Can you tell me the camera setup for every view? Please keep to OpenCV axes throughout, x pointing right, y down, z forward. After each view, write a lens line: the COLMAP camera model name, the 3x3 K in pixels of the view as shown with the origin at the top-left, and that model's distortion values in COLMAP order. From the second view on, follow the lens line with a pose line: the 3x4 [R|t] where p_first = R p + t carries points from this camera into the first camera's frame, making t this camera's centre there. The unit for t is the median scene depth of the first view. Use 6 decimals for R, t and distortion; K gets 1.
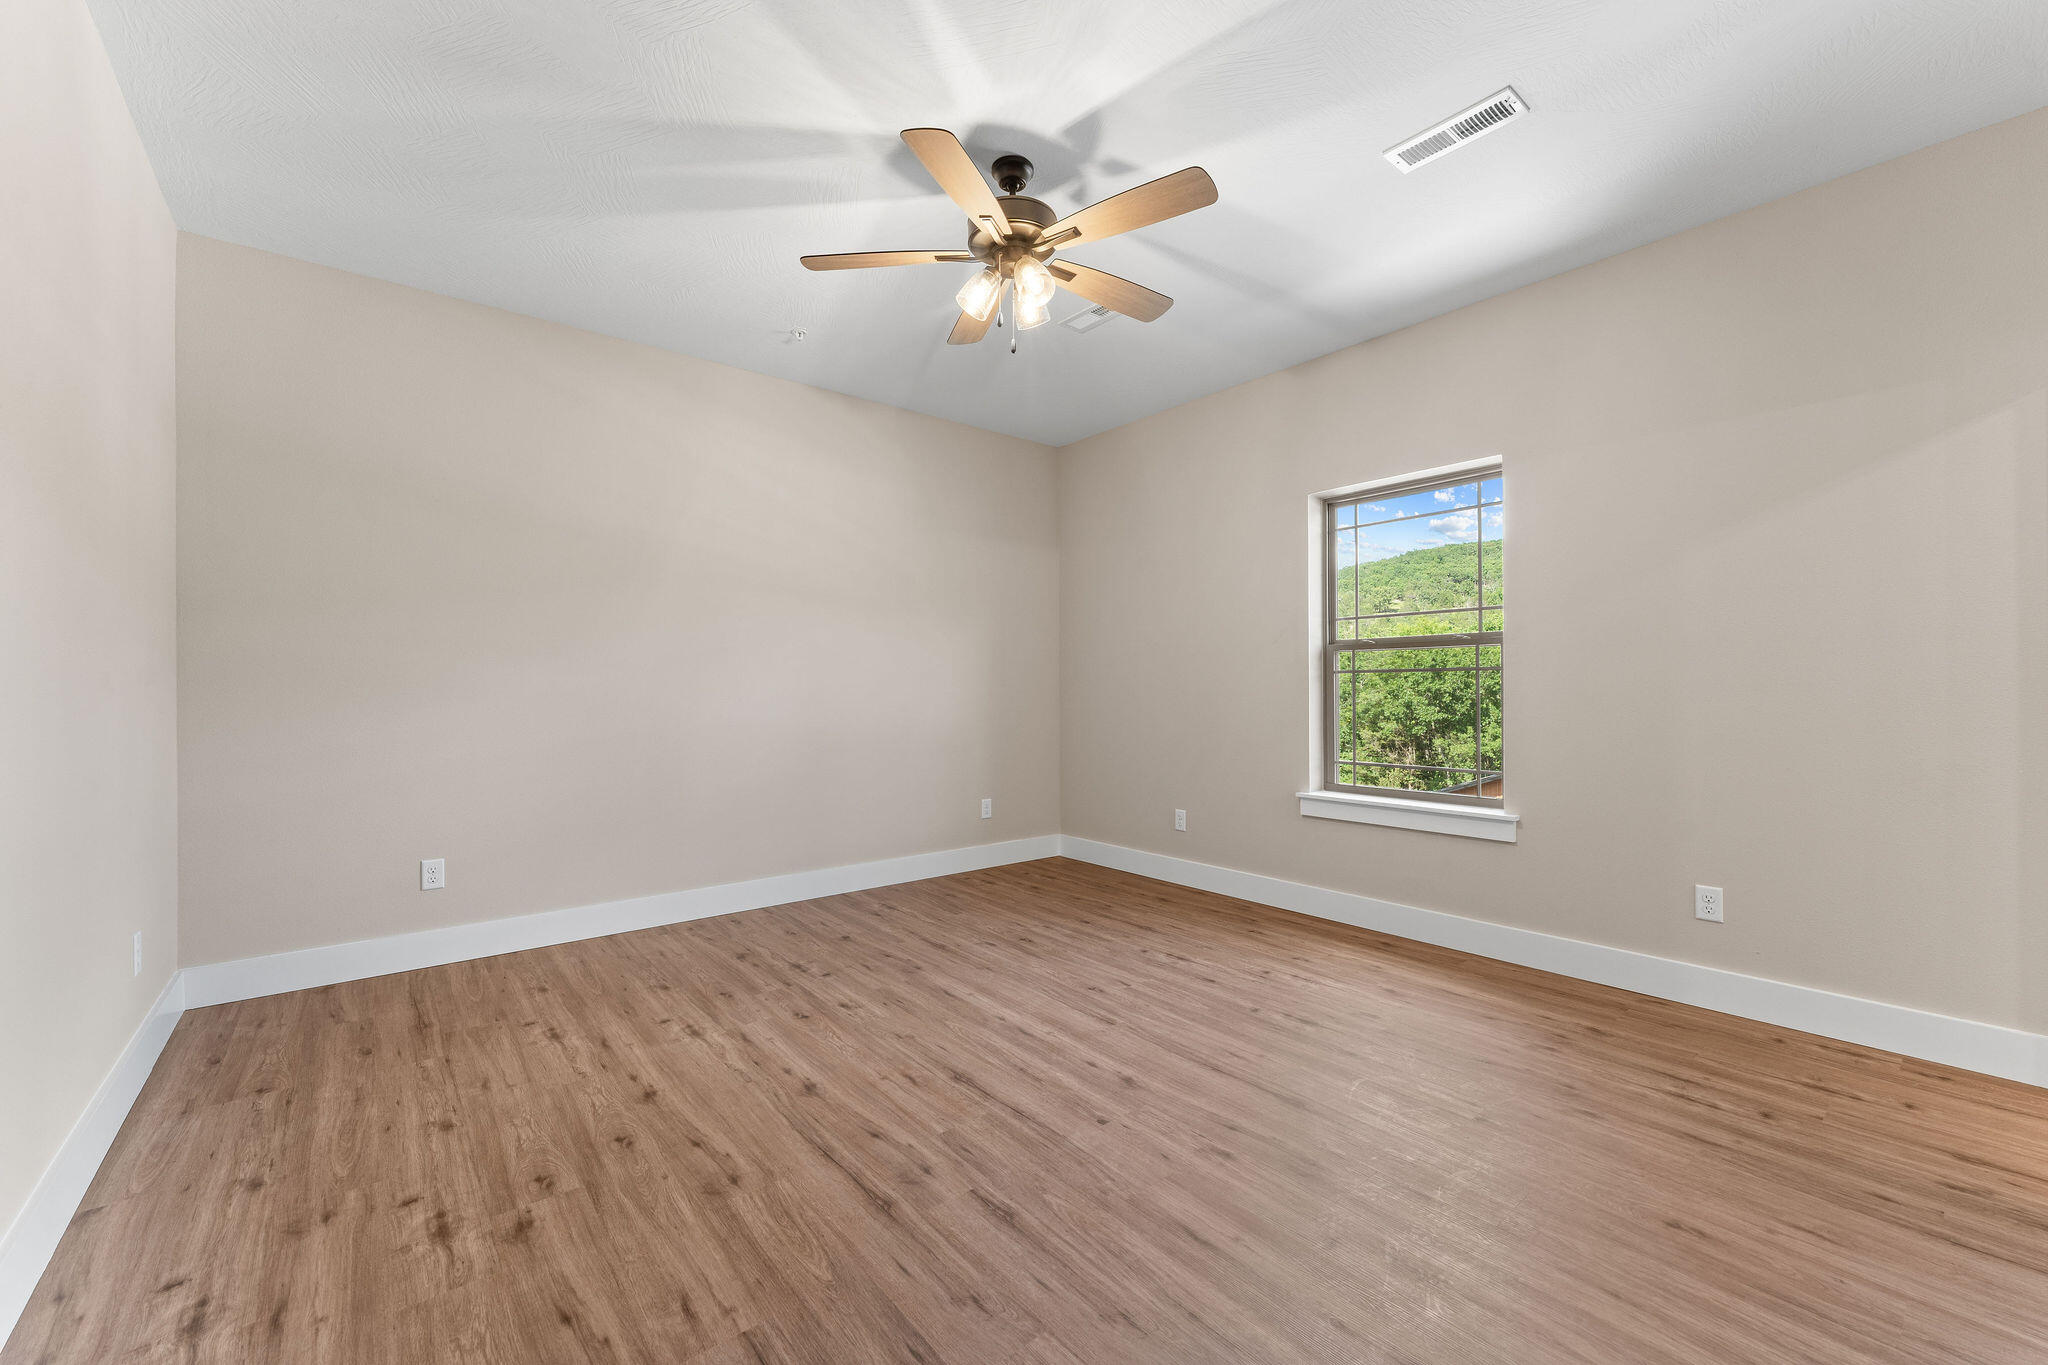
lens RADIAL K [[813.3, 0, 1018.2], [0, 813.3, 687.4], [0, 0, 1]] dist [-0.000803, 0.000200]
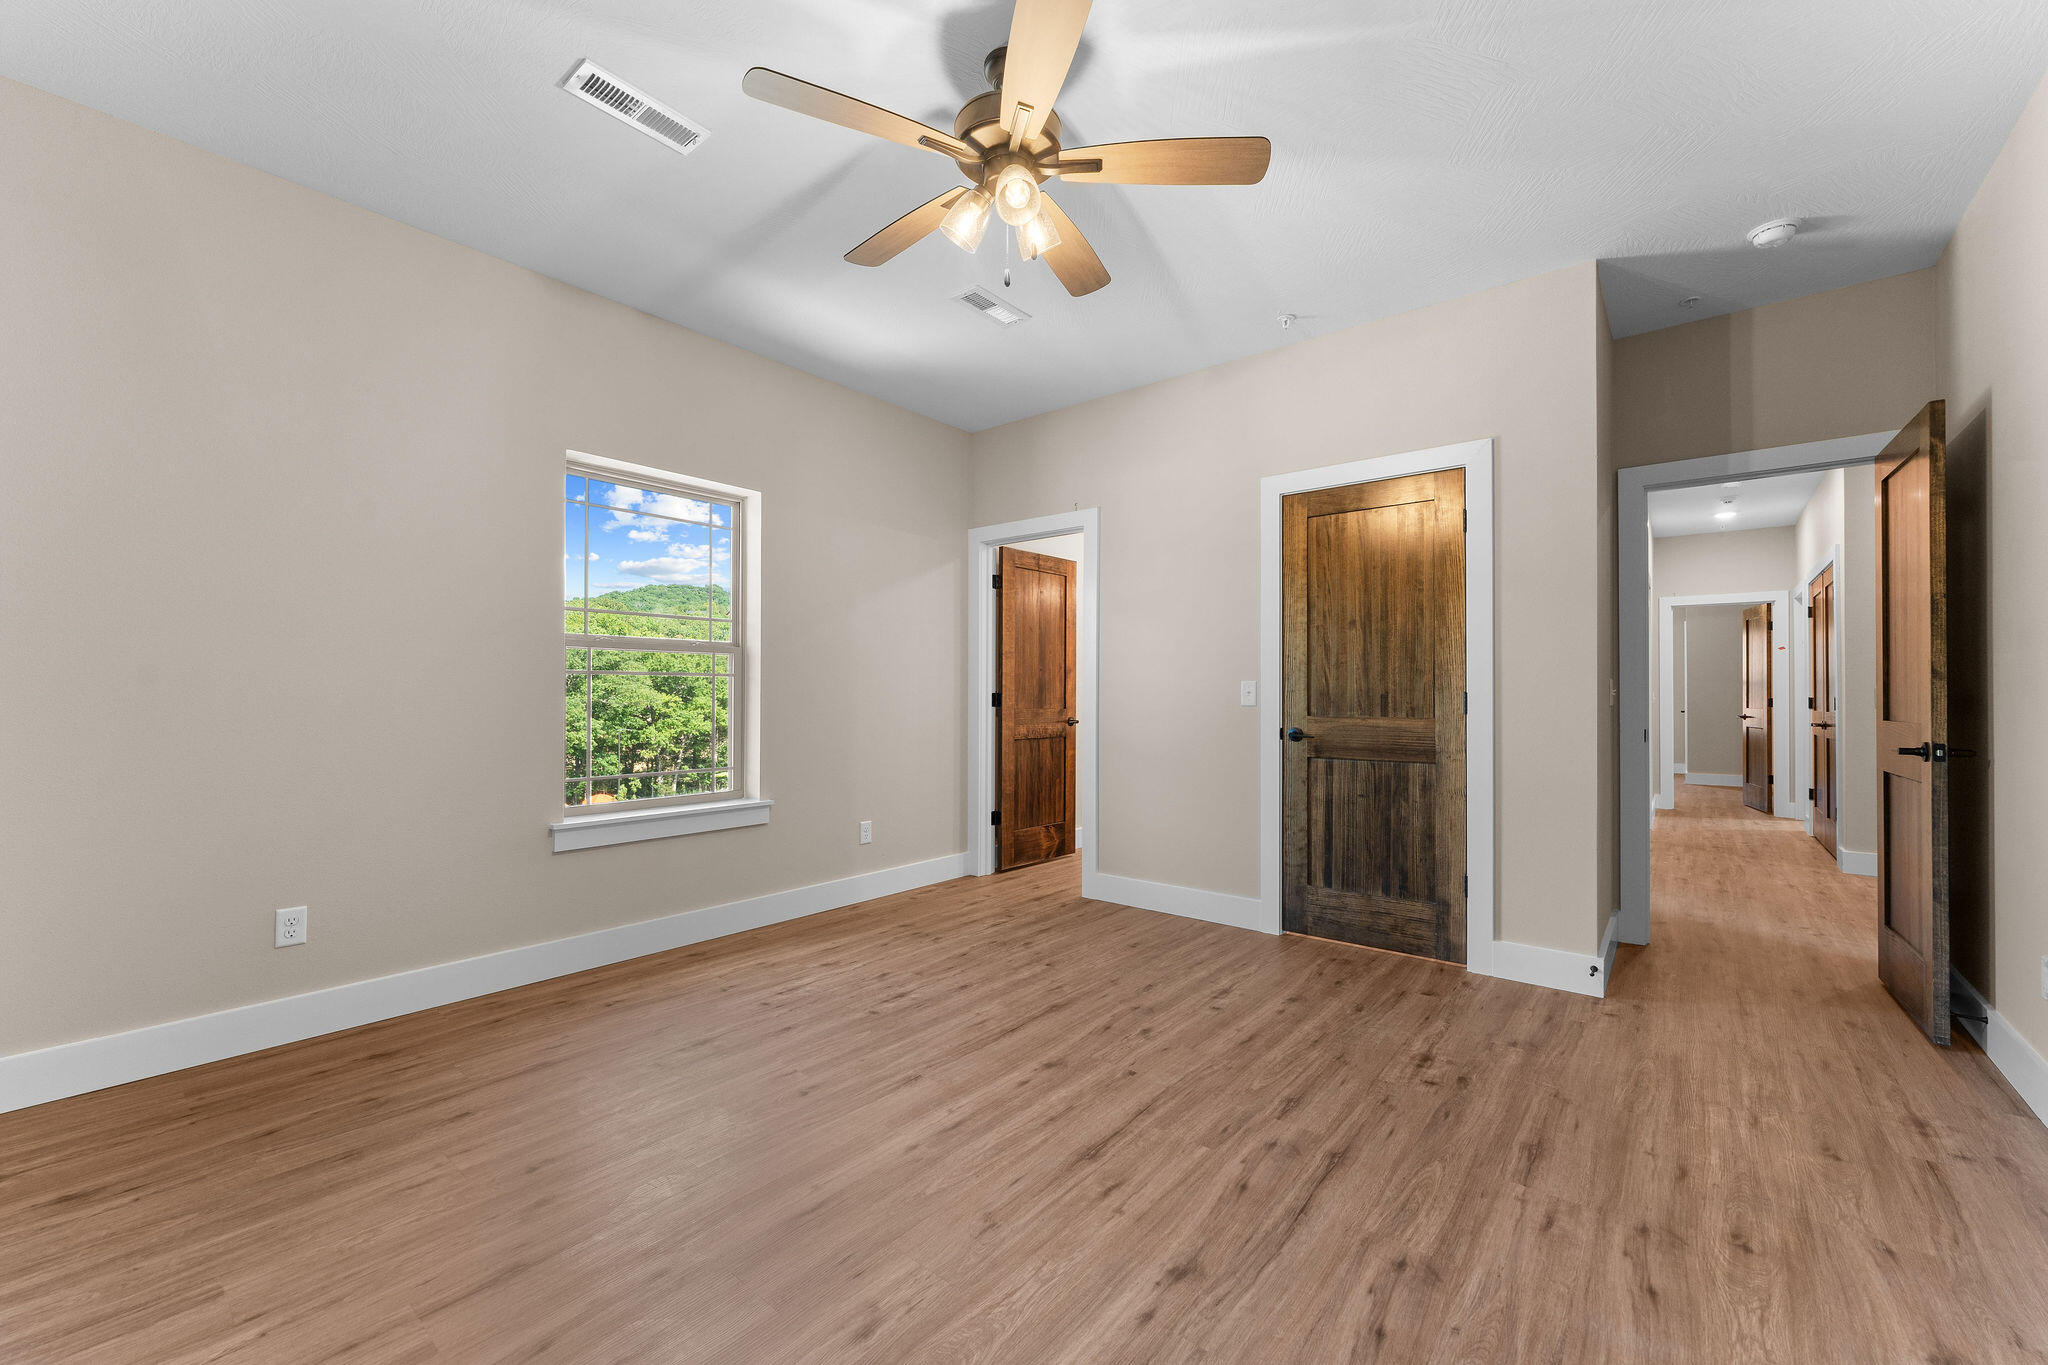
lens RADIAL K [[813.3, 0, 1018.2], [0, 813.3, 687.4], [0, 0, 1]] dist [-0.000803, 0.000200]
pose [[-0.196738, 0.011572, 0.980388, -0.905235], [-0.004349, 0.999910, -0.012675, 0.010684], [-0.980447, -0.006758, -0.196670, 1.272933]]
